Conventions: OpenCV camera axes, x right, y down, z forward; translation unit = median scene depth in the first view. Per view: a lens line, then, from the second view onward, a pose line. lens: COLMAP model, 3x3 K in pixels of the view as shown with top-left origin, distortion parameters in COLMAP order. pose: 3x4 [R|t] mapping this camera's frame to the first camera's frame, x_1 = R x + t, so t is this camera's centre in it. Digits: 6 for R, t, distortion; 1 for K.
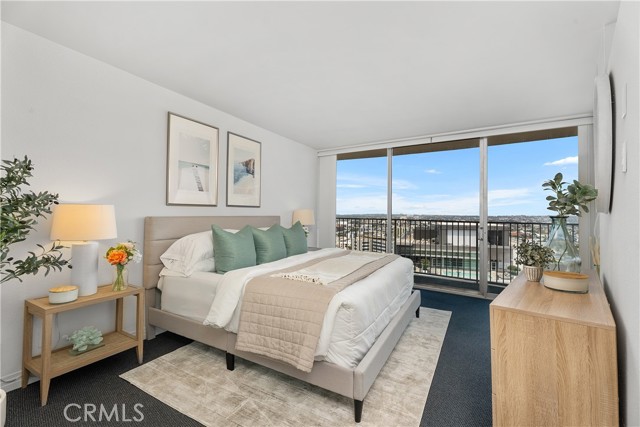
lens RADIAL K [[289.6, 0, 317.1], [0, 289.6, 212.8], [0, 0, 1]] dist [0.005855, -0.000985]
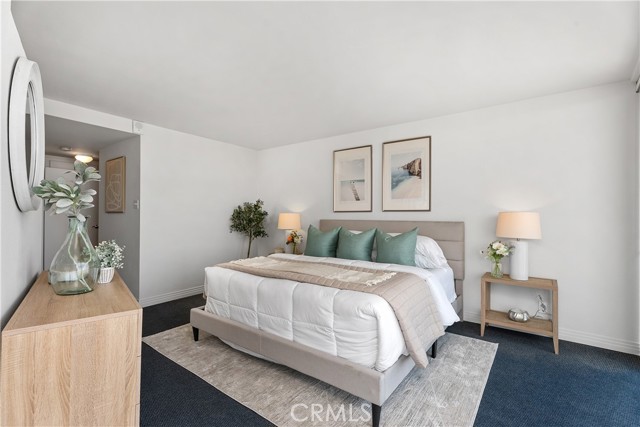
lens RADIAL K [[289.6, 0, 332.7], [0, 289.6, 213.1], [0, 0, 1]] dist [0.005855, -0.000985]
pose [[-0.103681, -0.015290, -0.994493, 0.785563], [-0.005247, 0.999876, -0.014825, 0.001115], [0.994597, 0.003681, -0.103749, 0.907052]]
